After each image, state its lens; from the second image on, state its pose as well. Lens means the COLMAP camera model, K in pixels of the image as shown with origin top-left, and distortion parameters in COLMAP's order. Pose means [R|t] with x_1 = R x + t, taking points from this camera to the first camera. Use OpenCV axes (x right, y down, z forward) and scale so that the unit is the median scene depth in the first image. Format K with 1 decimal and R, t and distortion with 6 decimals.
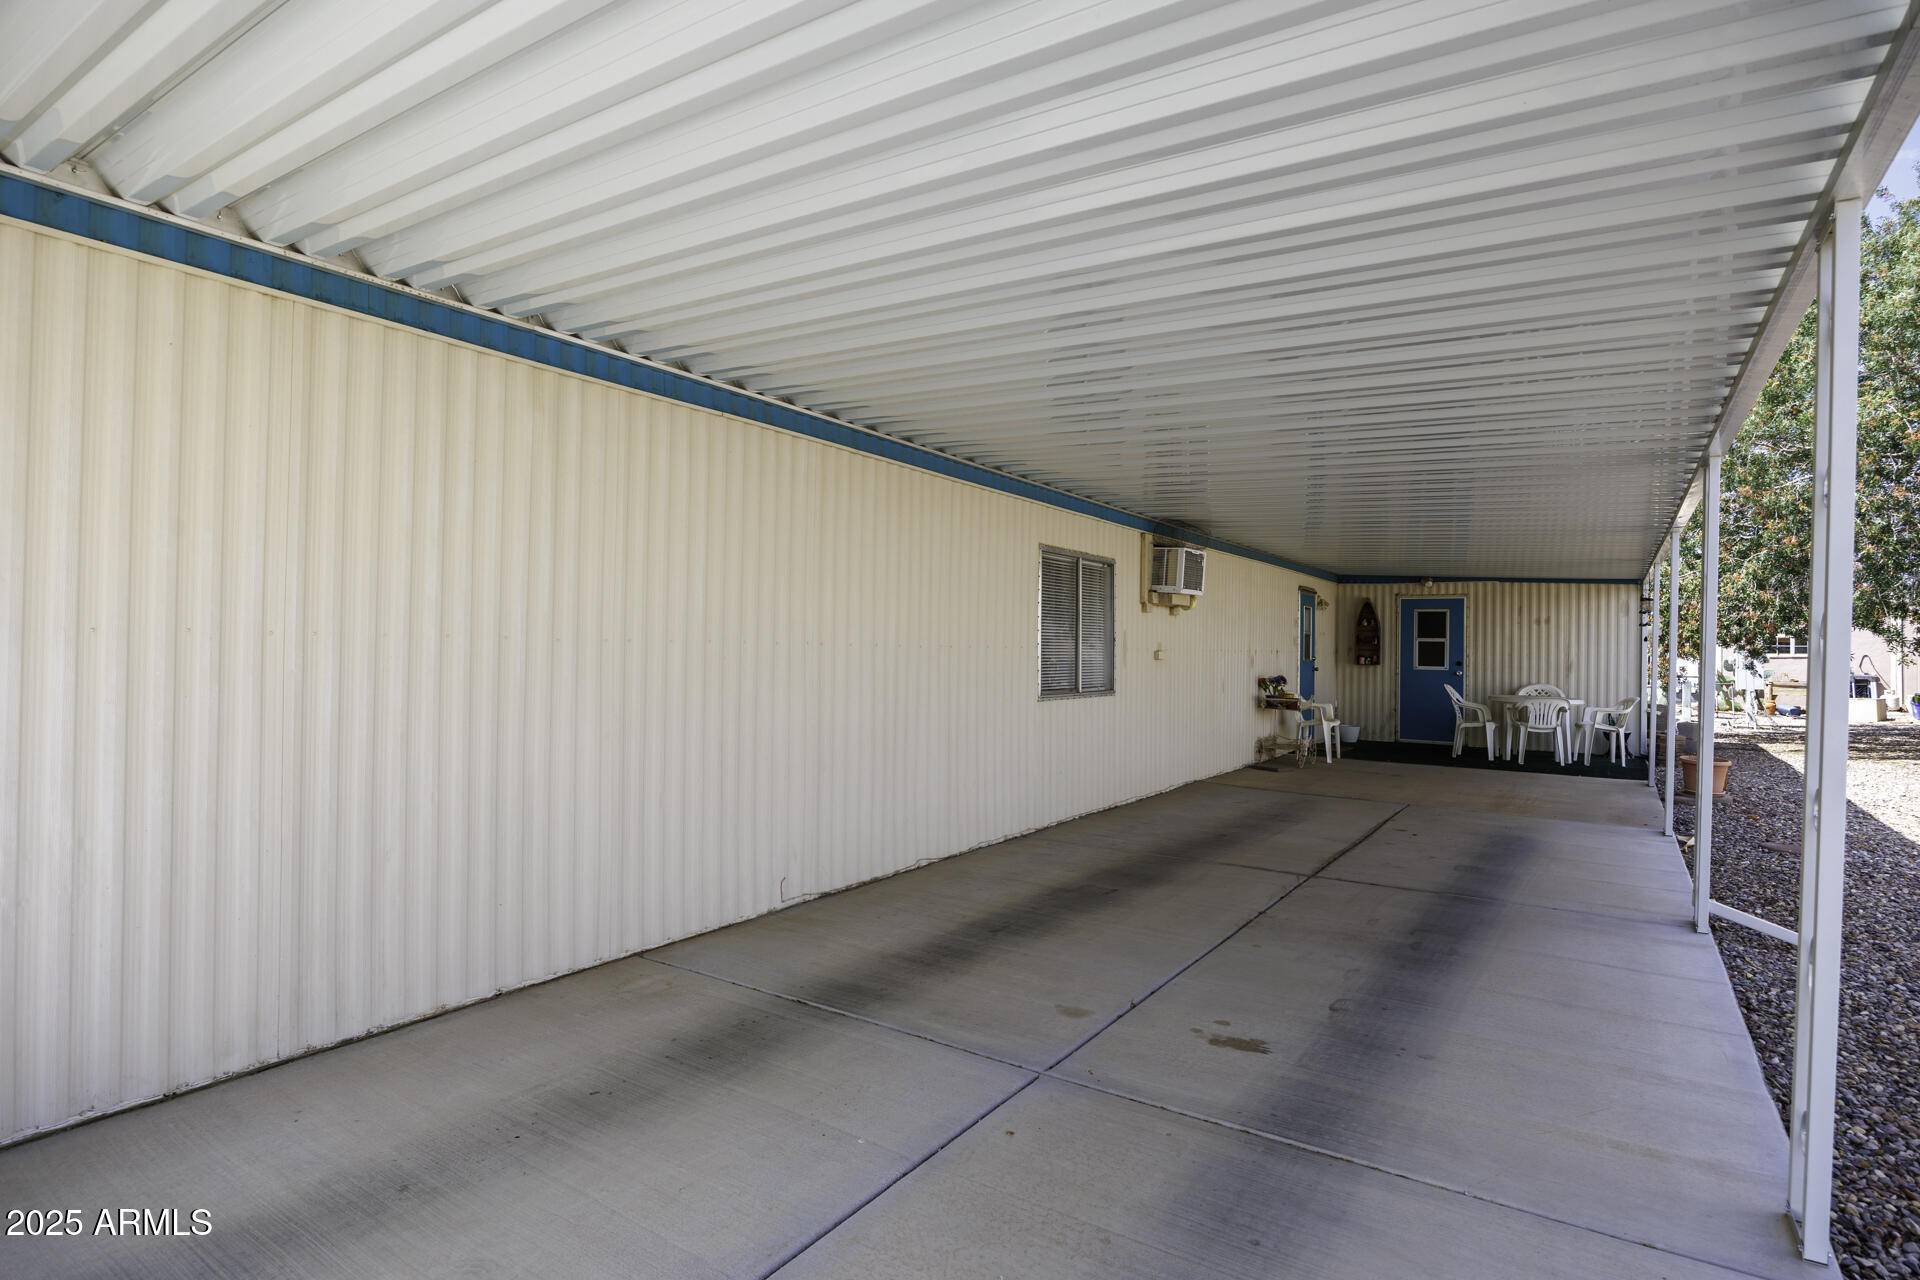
lens RADIAL K [[1019.7, 0, 960.0], [0, 1019.7, 640.0], [0, 0, 1]] dist [0.006513, 0.000898]
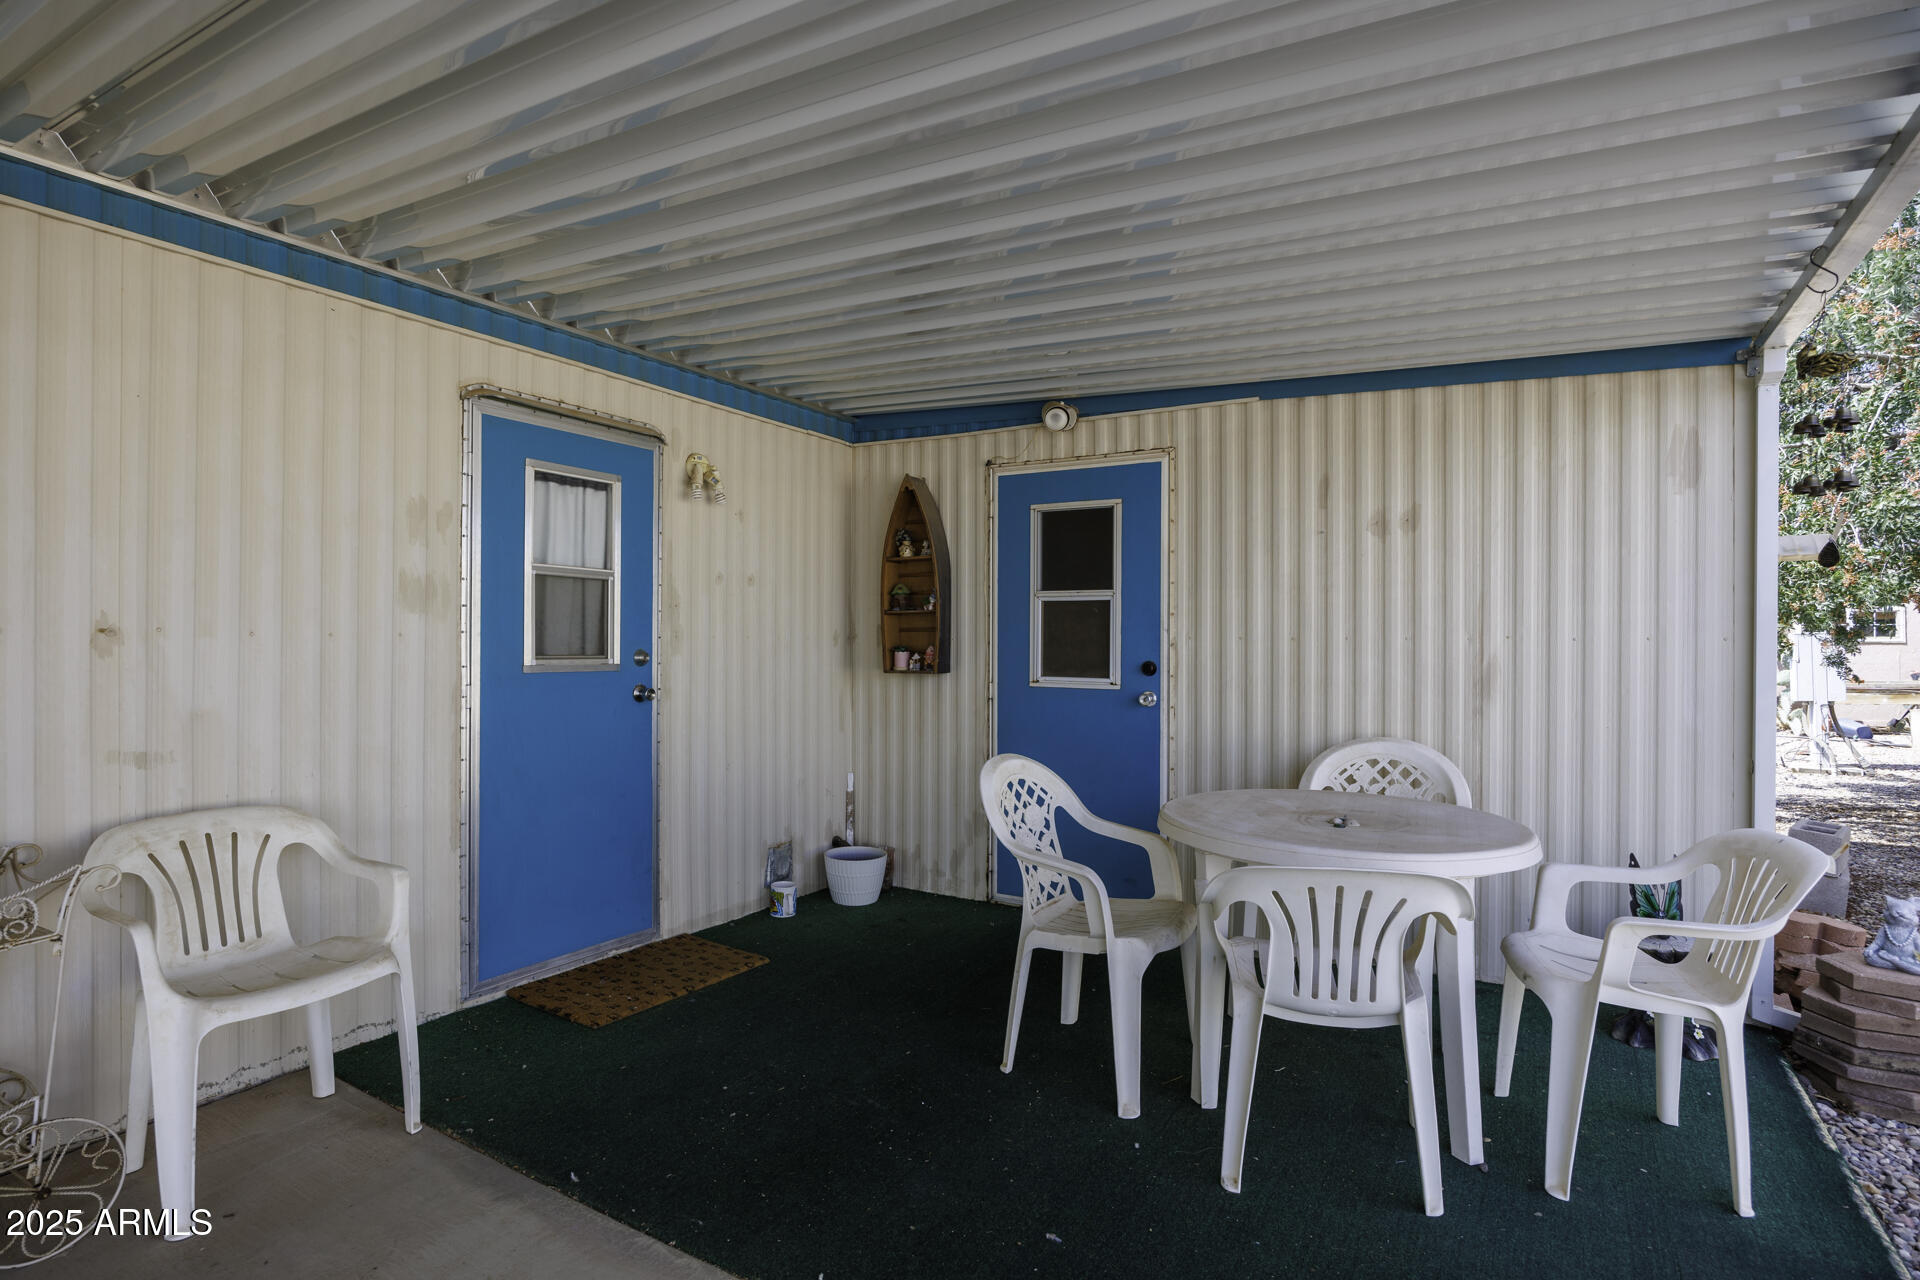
lens RADIAL K [[1019.7, 0, 960.0], [0, 1019.7, 640.0], [0, 0, 1]] dist [0.006513, 0.000898]
pose [[0.999358, -0.008712, 0.034753, 0.417424], [0.008552, 0.999952, 0.004754, 0.012178], [-0.034793, -0.004454, 0.999385, 0.683607]]
